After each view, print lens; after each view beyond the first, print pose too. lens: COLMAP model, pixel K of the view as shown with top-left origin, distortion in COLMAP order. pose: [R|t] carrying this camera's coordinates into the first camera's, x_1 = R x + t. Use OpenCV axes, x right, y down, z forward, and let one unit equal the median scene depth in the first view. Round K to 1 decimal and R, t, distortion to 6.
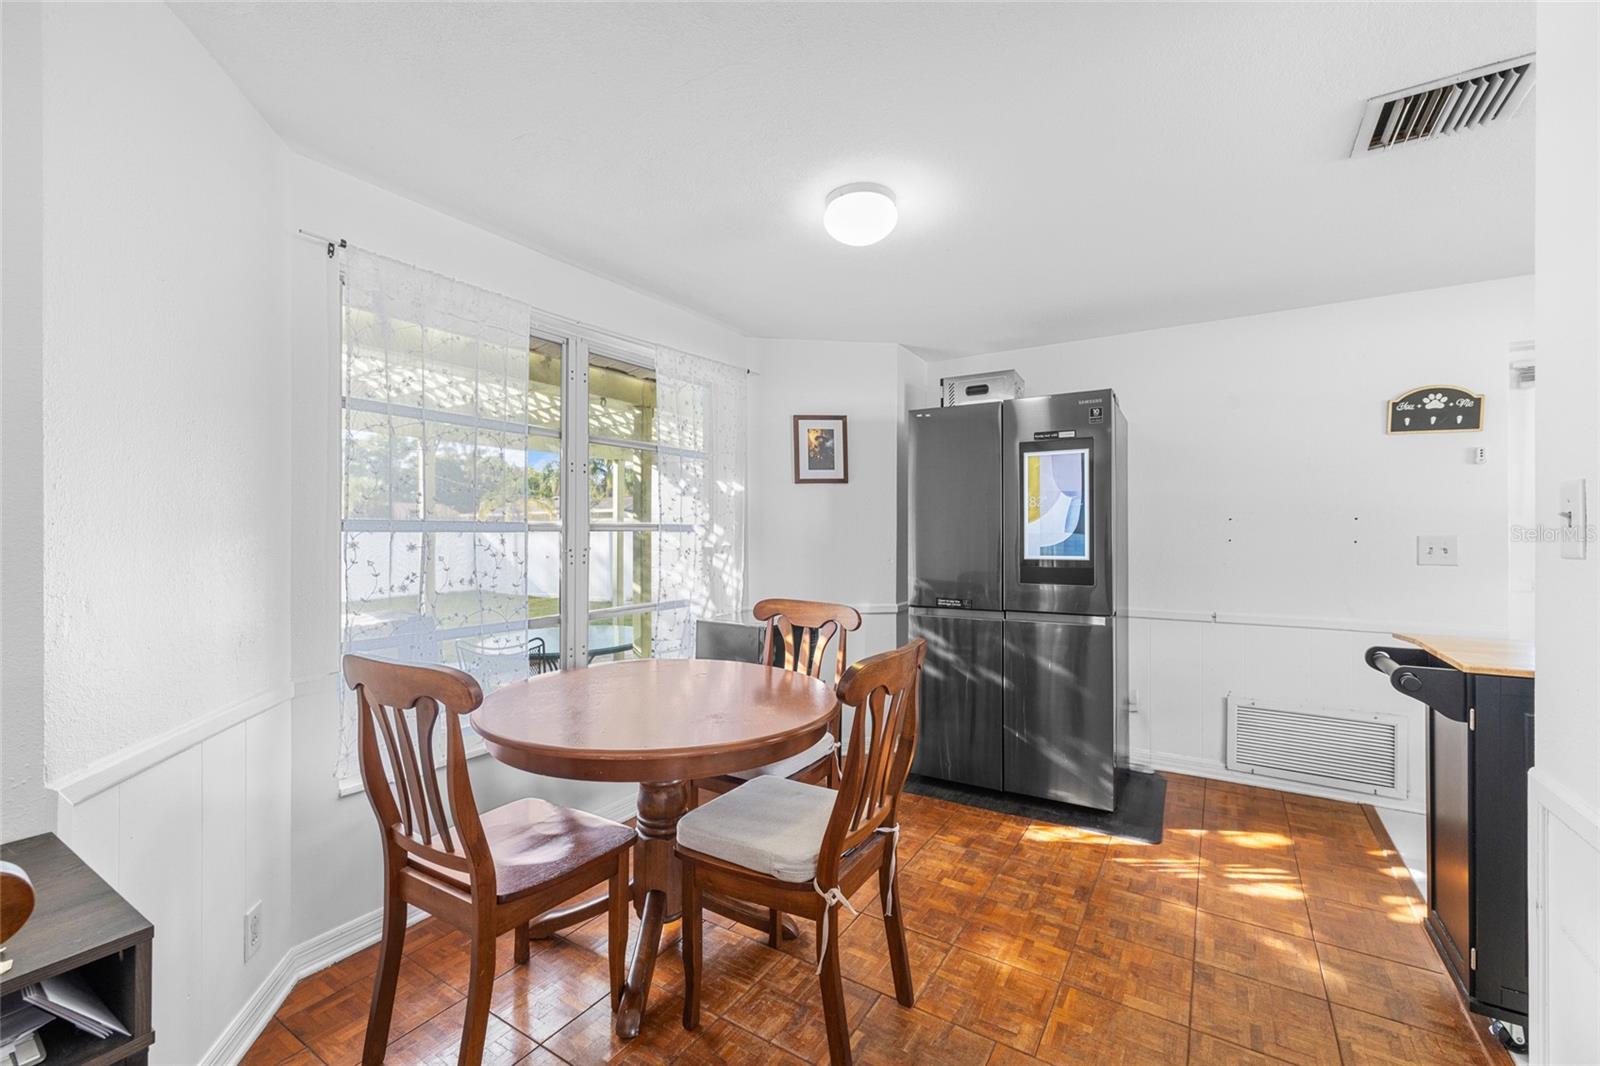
lens RADIAL K [[663.3, 0, 800.0], [0, 663.3, 533.0], [0, 0, 1]] dist [0.001827, 0.000145]
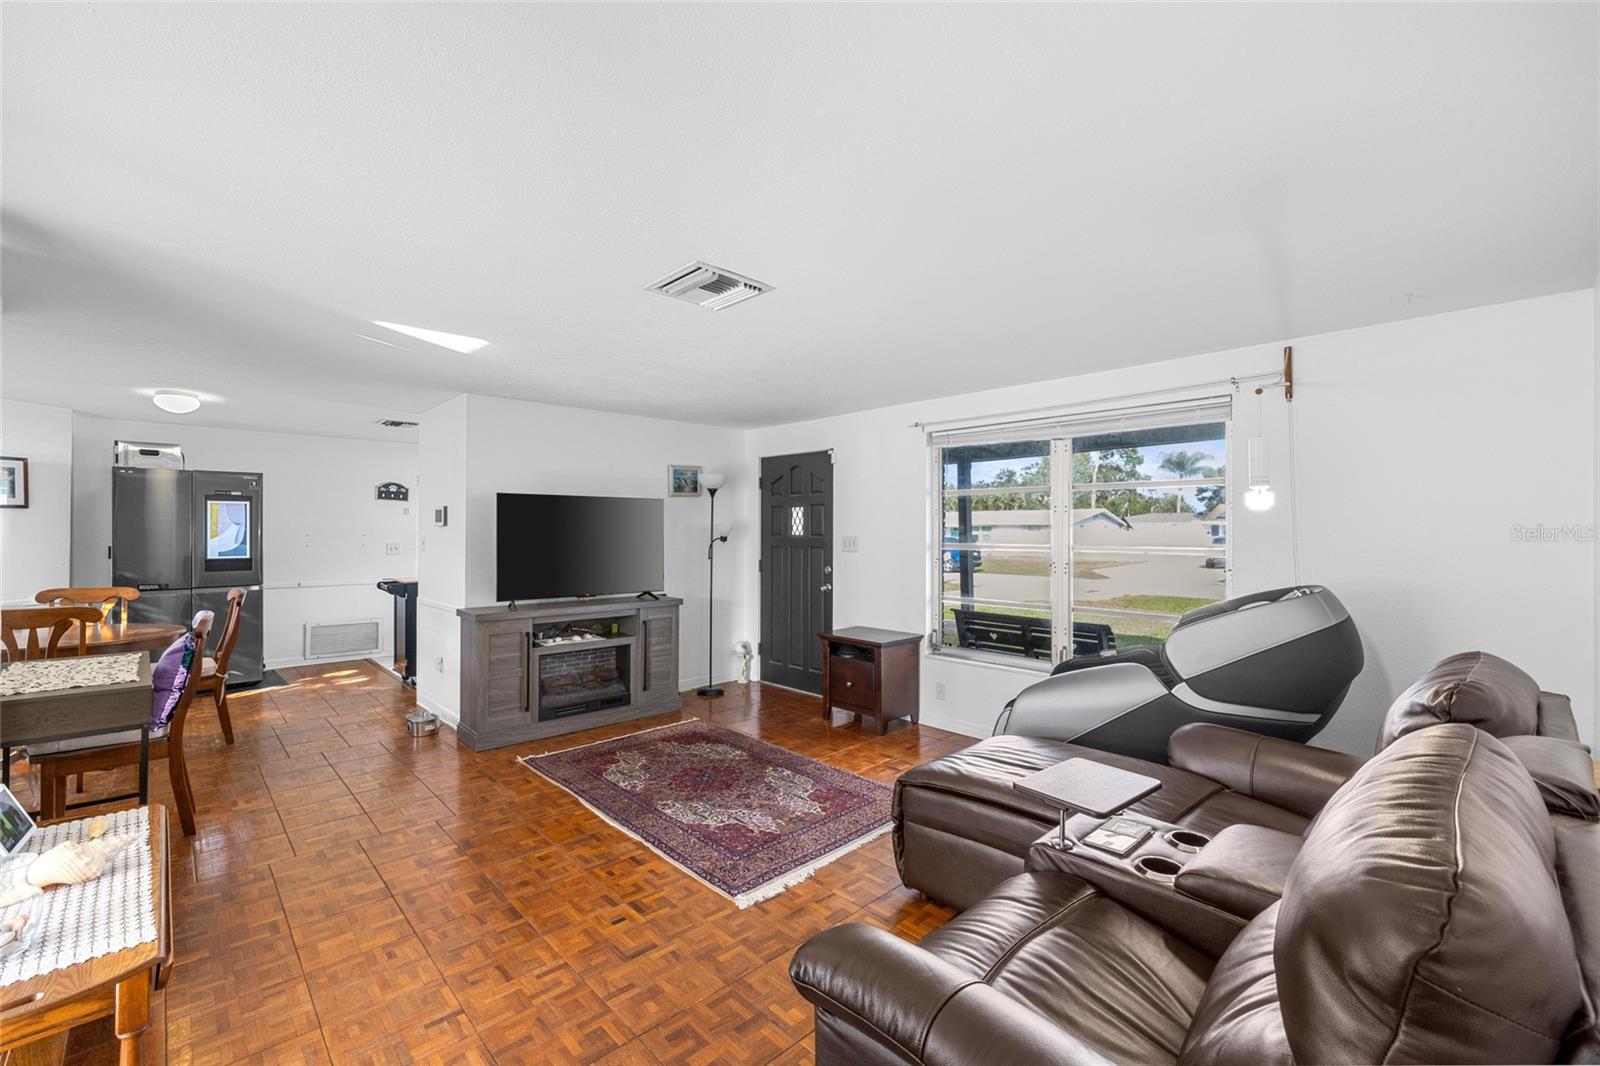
lens RADIAL K [[682.3, 0, 802.4], [0, 682.3, 533.3], [0, 0, 1]] dist [0.001054, -0.000029]
pose [[0.246293, -0.002309, 0.969193, -1.122373], [-0.004664, 0.999983, 0.003567, -0.047150], [-0.969184, -0.005399, 0.246278, -1.093451]]
